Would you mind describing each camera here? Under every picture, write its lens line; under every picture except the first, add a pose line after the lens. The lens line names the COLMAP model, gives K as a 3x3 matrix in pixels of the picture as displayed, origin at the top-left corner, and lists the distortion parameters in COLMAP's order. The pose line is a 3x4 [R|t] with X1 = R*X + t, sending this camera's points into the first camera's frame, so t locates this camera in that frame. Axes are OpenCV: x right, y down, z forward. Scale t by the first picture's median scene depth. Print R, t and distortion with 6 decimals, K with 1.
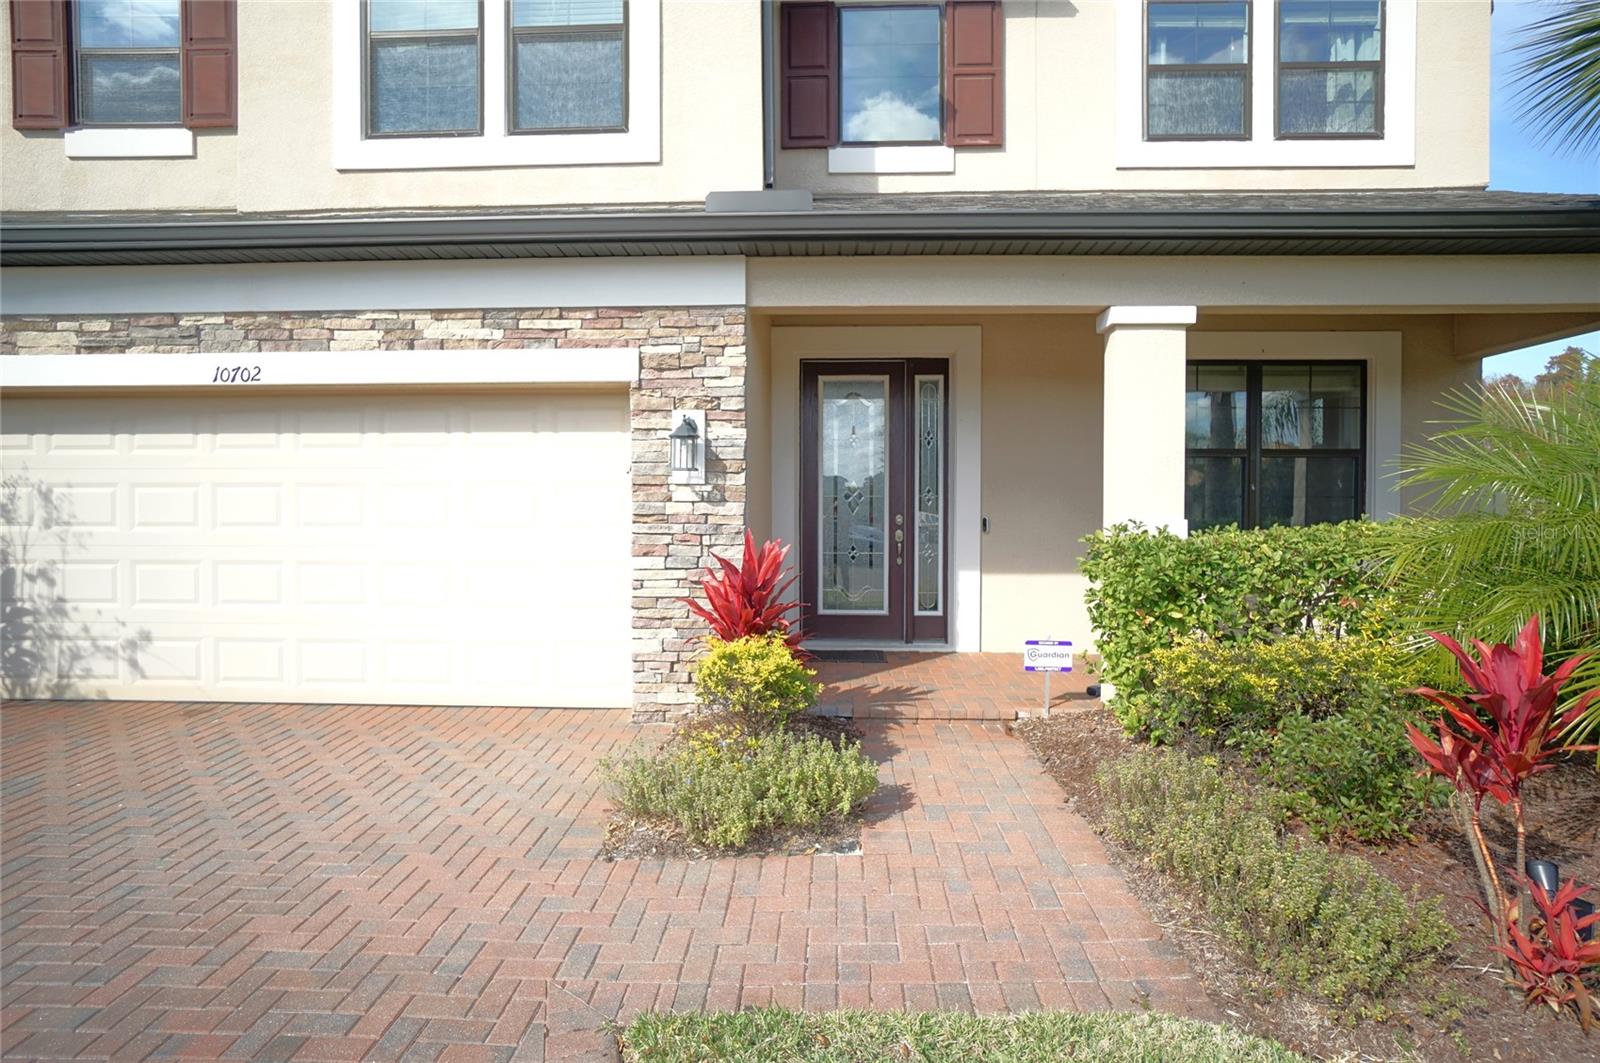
lens RADIAL K [[1072.0, 0, 800.0], [0, 1072.0, 531.5], [0, 0, 1]] dist [-0.011014, 0.000567]
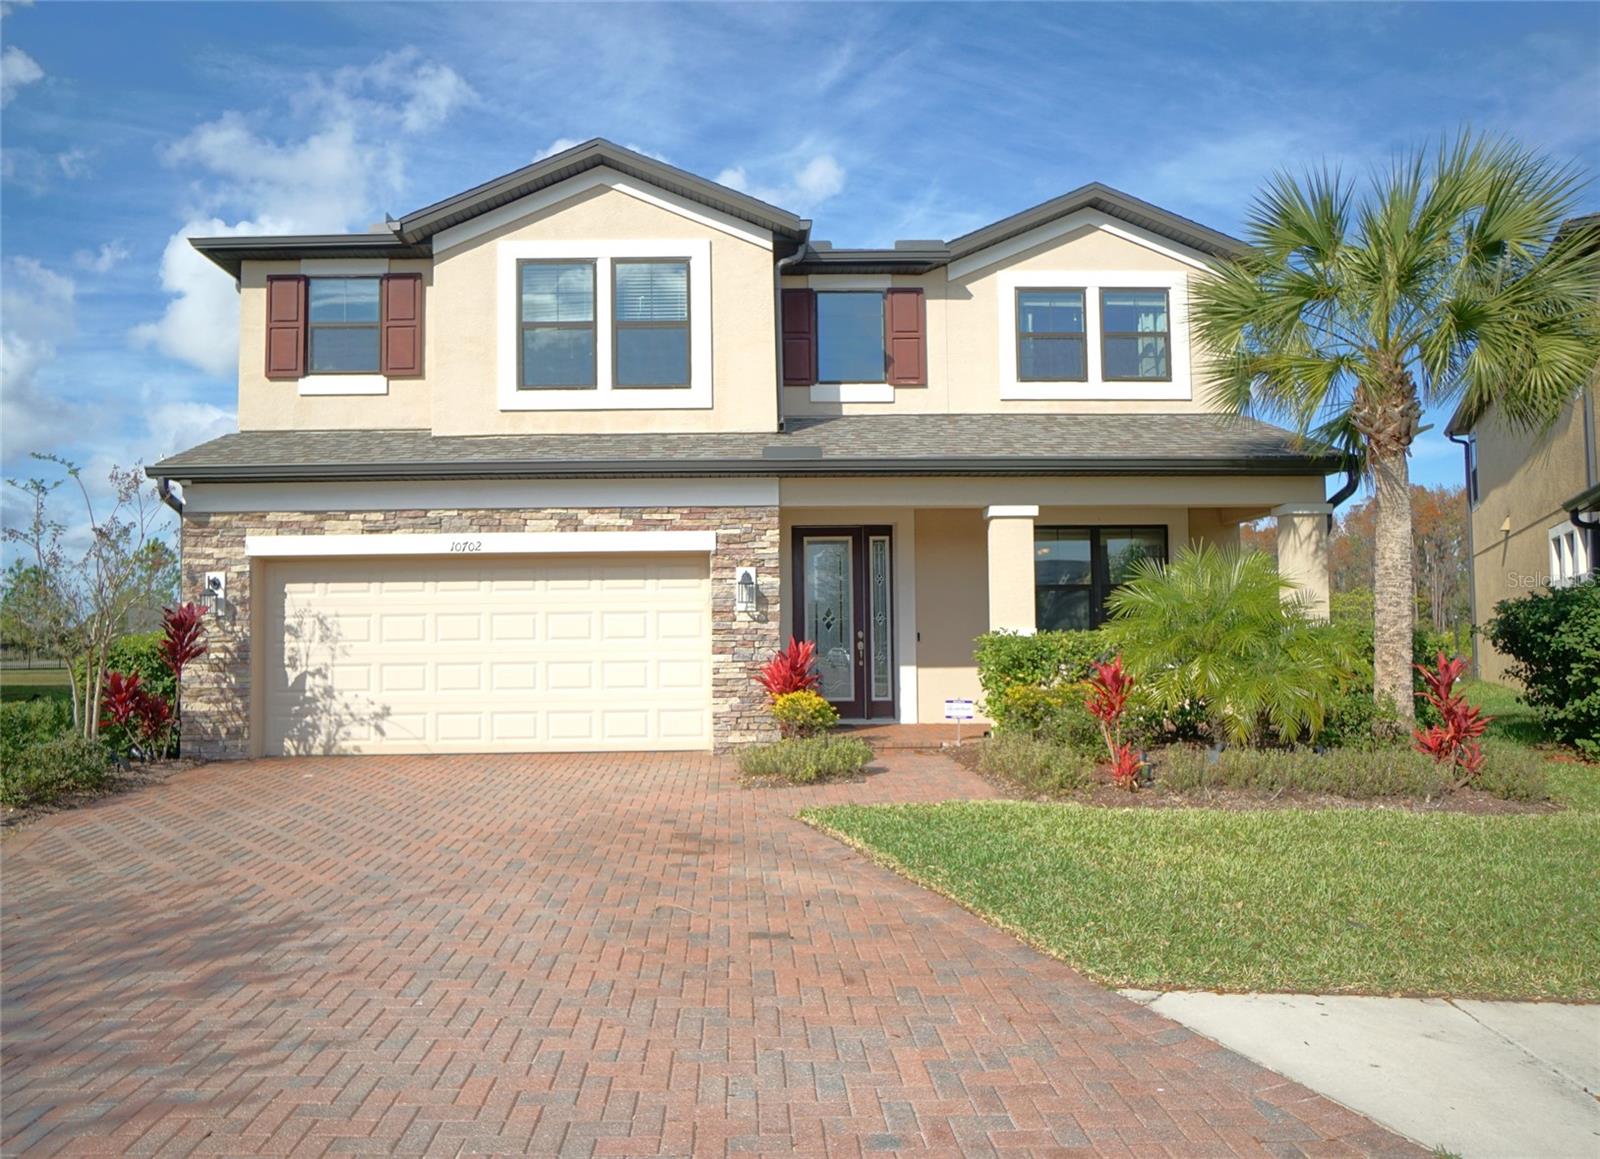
lens RADIAL K [[1189.4, 0, 800.0], [0, 1189.4, 579.5], [0, 0, 1]] dist [-0.001907, -0.000585]
pose [[0.996852, -0.007722, 0.078912, -0.161626], [0.013466, 0.997277, -0.072514, 0.041862], [-0.078137, 0.073348, 0.994241, -0.842770]]
